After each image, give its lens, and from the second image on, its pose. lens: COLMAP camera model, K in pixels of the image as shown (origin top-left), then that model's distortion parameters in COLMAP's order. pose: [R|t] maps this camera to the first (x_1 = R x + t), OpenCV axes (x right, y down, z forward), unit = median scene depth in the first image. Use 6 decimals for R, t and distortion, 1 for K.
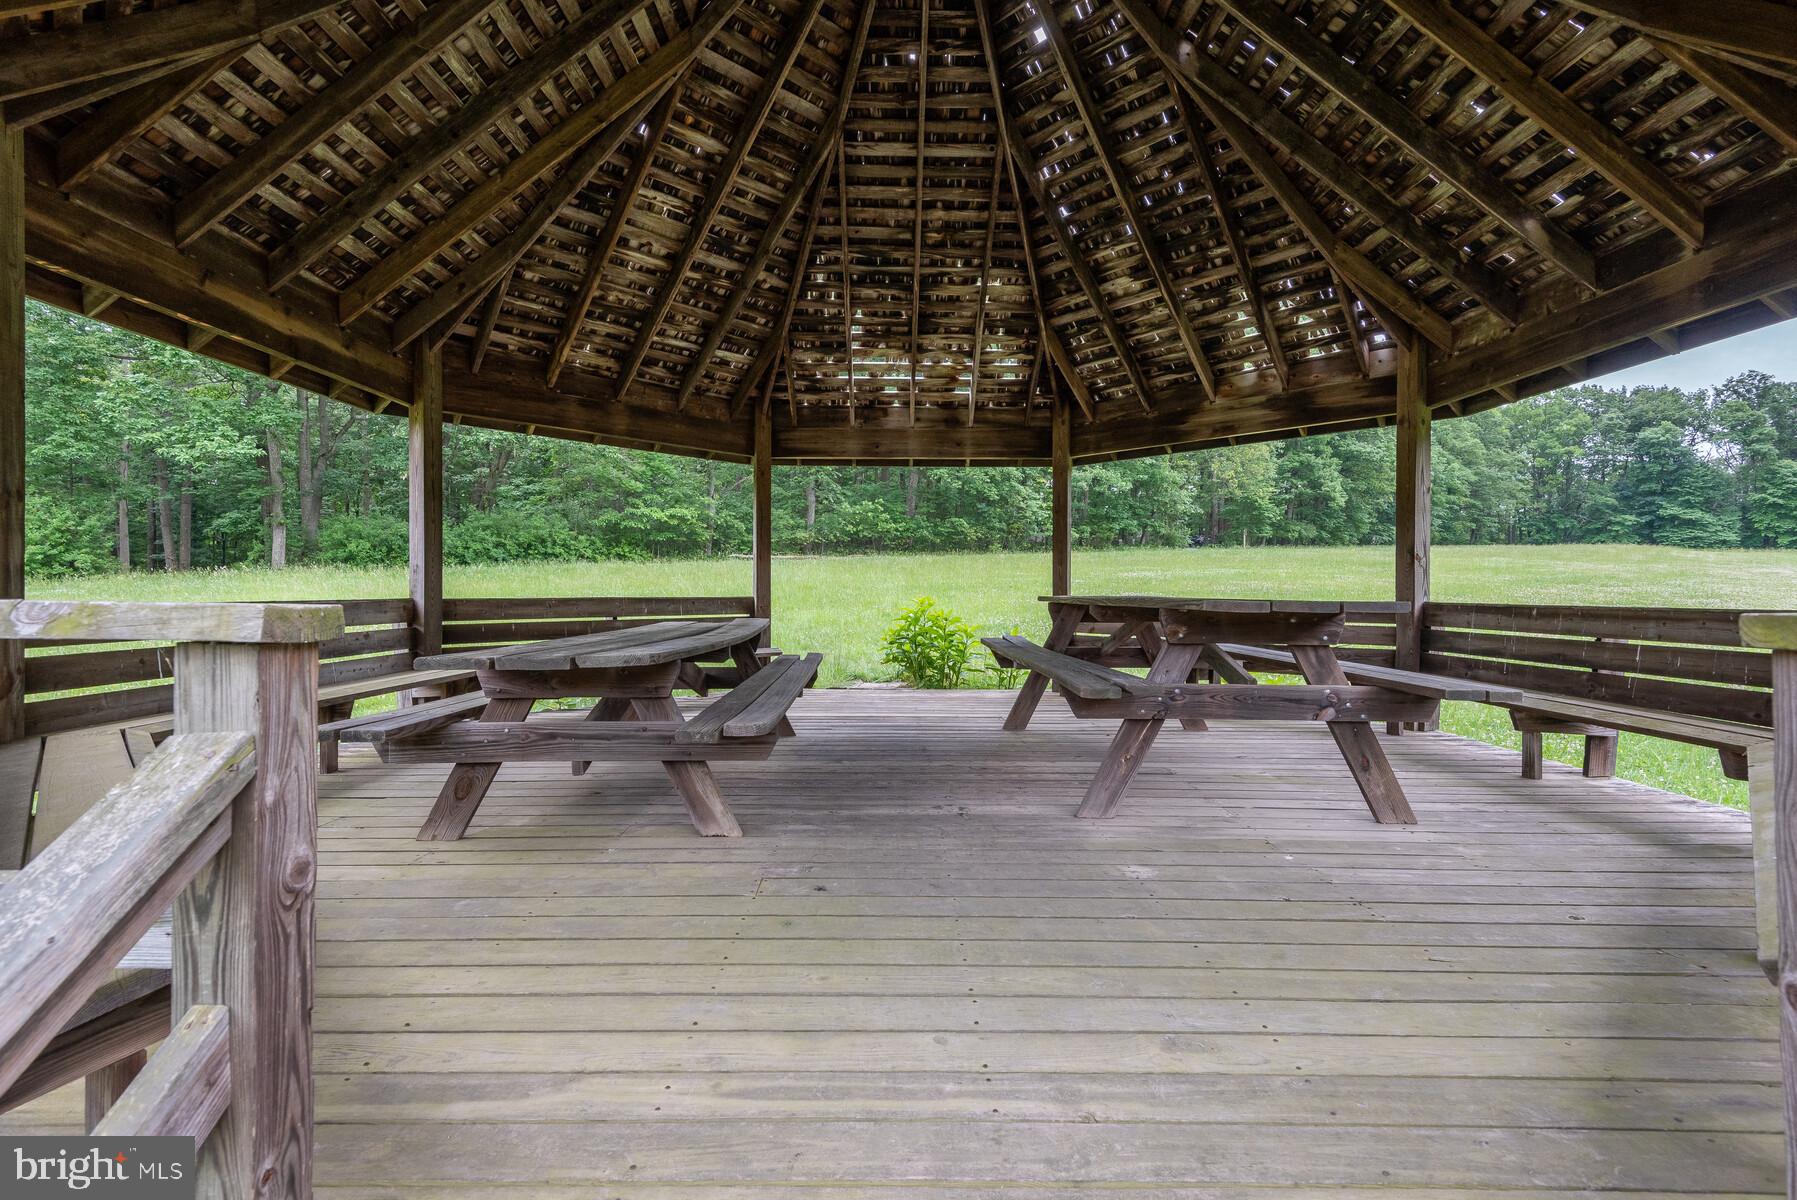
lens RADIAL K [[861.9, 0, 899.4], [0, 861.9, 598.3], [0, 0, 1]] dist [0.003877, -0.002136]
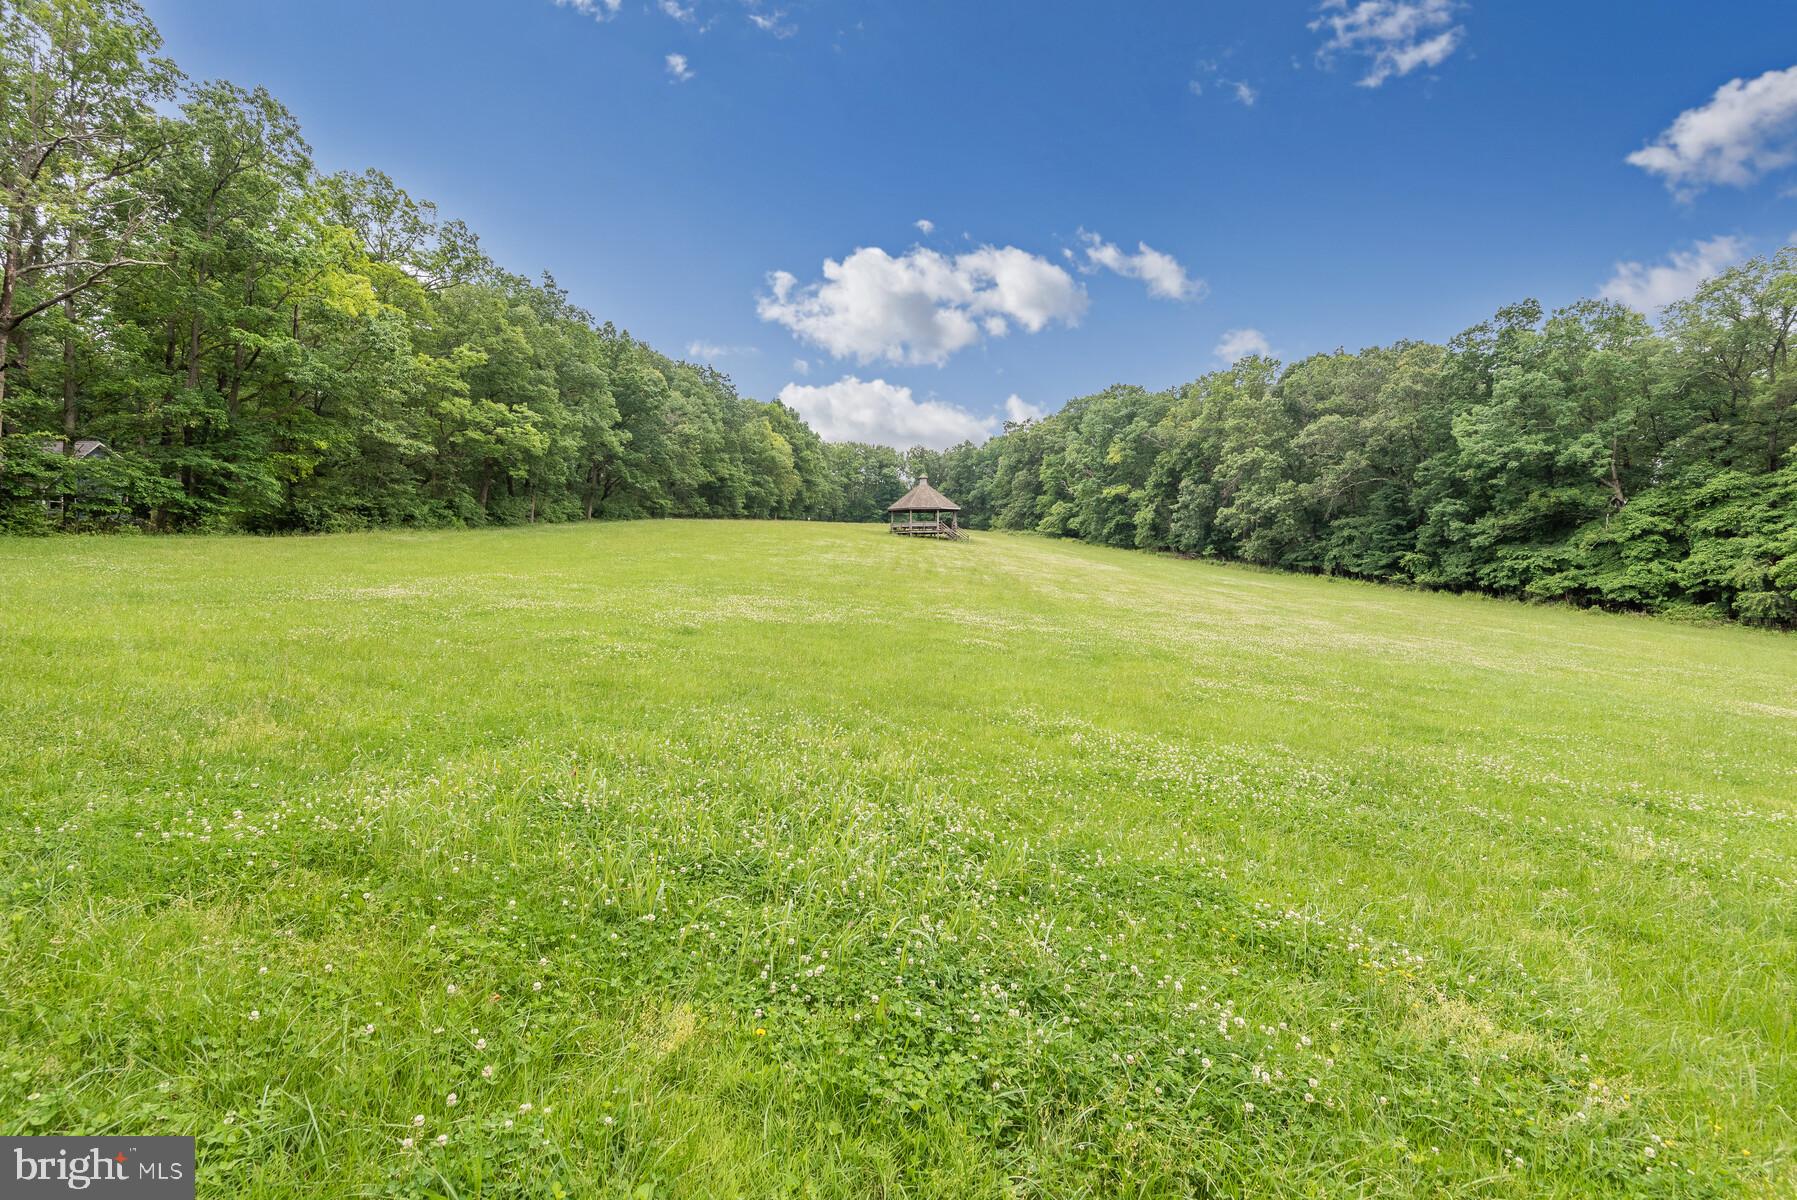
lens RADIAL K [[861.9, 0, 898.6], [0, 861.9, 595.6], [0, 0, 1]] dist [0.003877, -0.002136]
pose [[0.719184, -0.025399, 0.694355, -0.563784], [0.000164, 0.999338, 0.036385, 0.034691], [-0.694819, -0.026053, 0.718712, -0.527390]]
